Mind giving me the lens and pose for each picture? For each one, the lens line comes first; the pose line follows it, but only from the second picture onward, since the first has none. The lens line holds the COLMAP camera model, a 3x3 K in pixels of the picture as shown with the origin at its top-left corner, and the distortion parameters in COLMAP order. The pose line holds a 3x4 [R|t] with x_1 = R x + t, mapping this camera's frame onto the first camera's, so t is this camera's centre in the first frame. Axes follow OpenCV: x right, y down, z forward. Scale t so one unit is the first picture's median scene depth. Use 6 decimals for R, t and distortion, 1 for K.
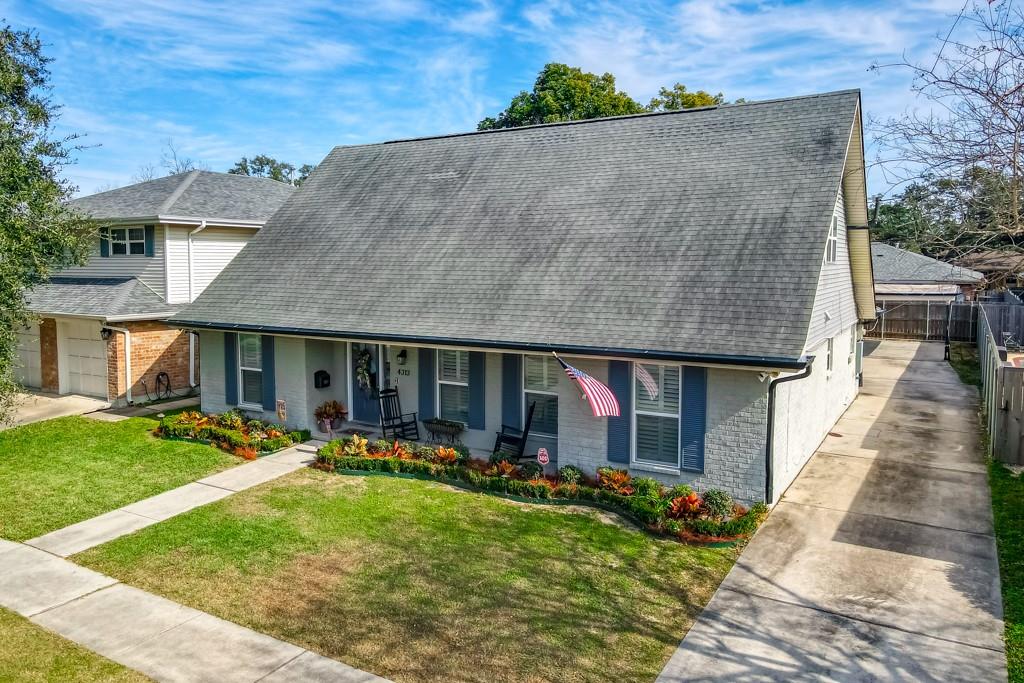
lens RADIAL K [[745.8, 0, 511.2], [0, 745.8, 338.5], [0, 0, 1]] dist [0.010811, 0.003627]
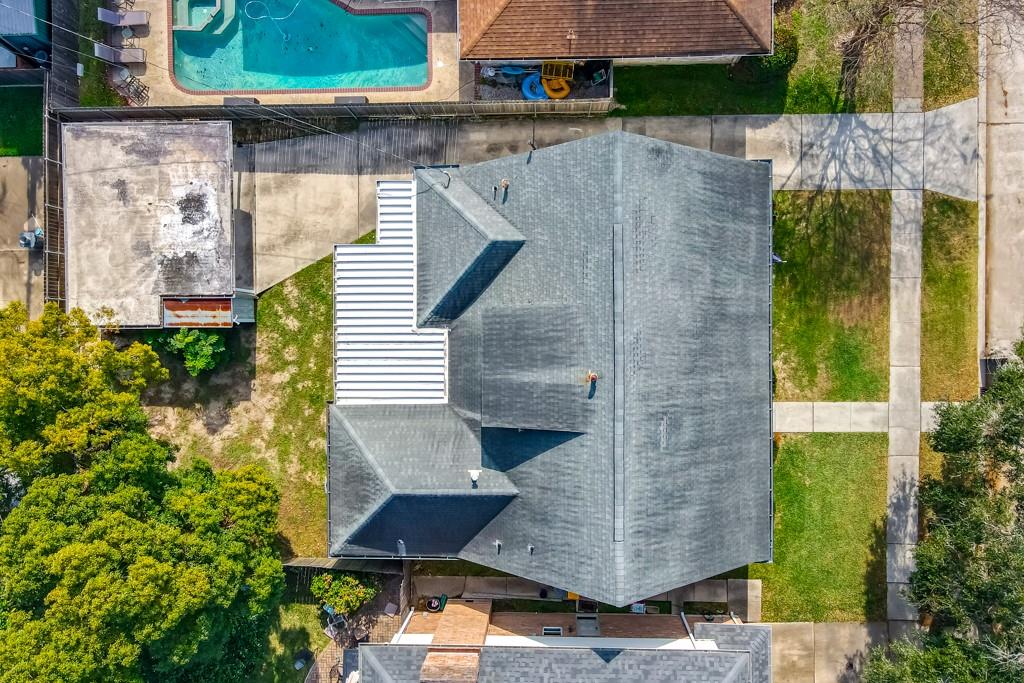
lens RADIAL K [[745.8, 0, 511.4], [0, 745.8, 341.8], [0, 0, 1]] dist [0.010811, 0.003627]
pose [[-0.520957, -0.853328, 0.020839, 0.322867], [0.127888, -0.053891, 0.990323, -3.213371], [-0.843948, 0.518581, 0.137205, 2.073100]]
